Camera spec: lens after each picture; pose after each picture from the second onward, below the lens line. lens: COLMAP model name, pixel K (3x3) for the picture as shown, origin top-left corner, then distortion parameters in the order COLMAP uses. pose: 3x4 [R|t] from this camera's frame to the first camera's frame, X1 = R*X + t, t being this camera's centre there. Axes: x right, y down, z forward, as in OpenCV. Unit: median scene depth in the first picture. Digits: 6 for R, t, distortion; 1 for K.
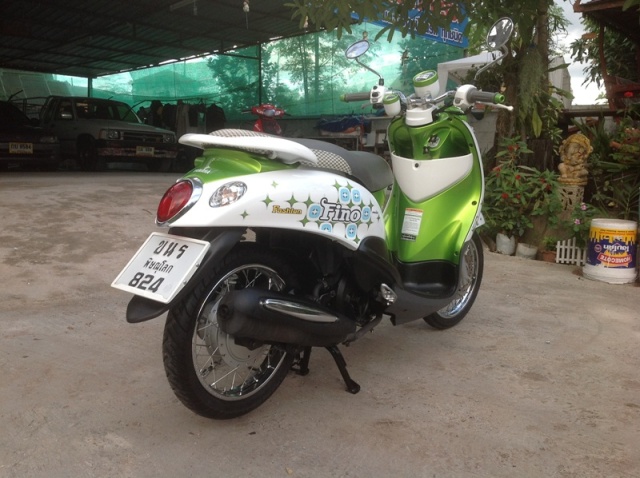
lens RADIAL K [[609.4, 0, 320.0], [0, 609.4, 239.0], [0, 0, 1]] dist [0.118262, -0.270764]
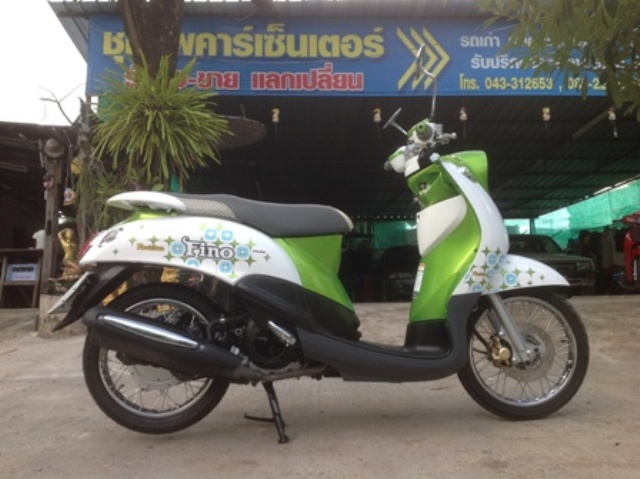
lens RADIAL K [[609.4, 0, 320.0], [0, 609.4, 239.5], [0, 0, 1]] dist [0.118262, -0.270764]
pose [[0.702140, -0.111920, -0.703188, 0.972838], [-0.058074, 0.975278, -0.213214, 0.166414], [0.709666, 0.190543, 0.678282, 0.373291]]
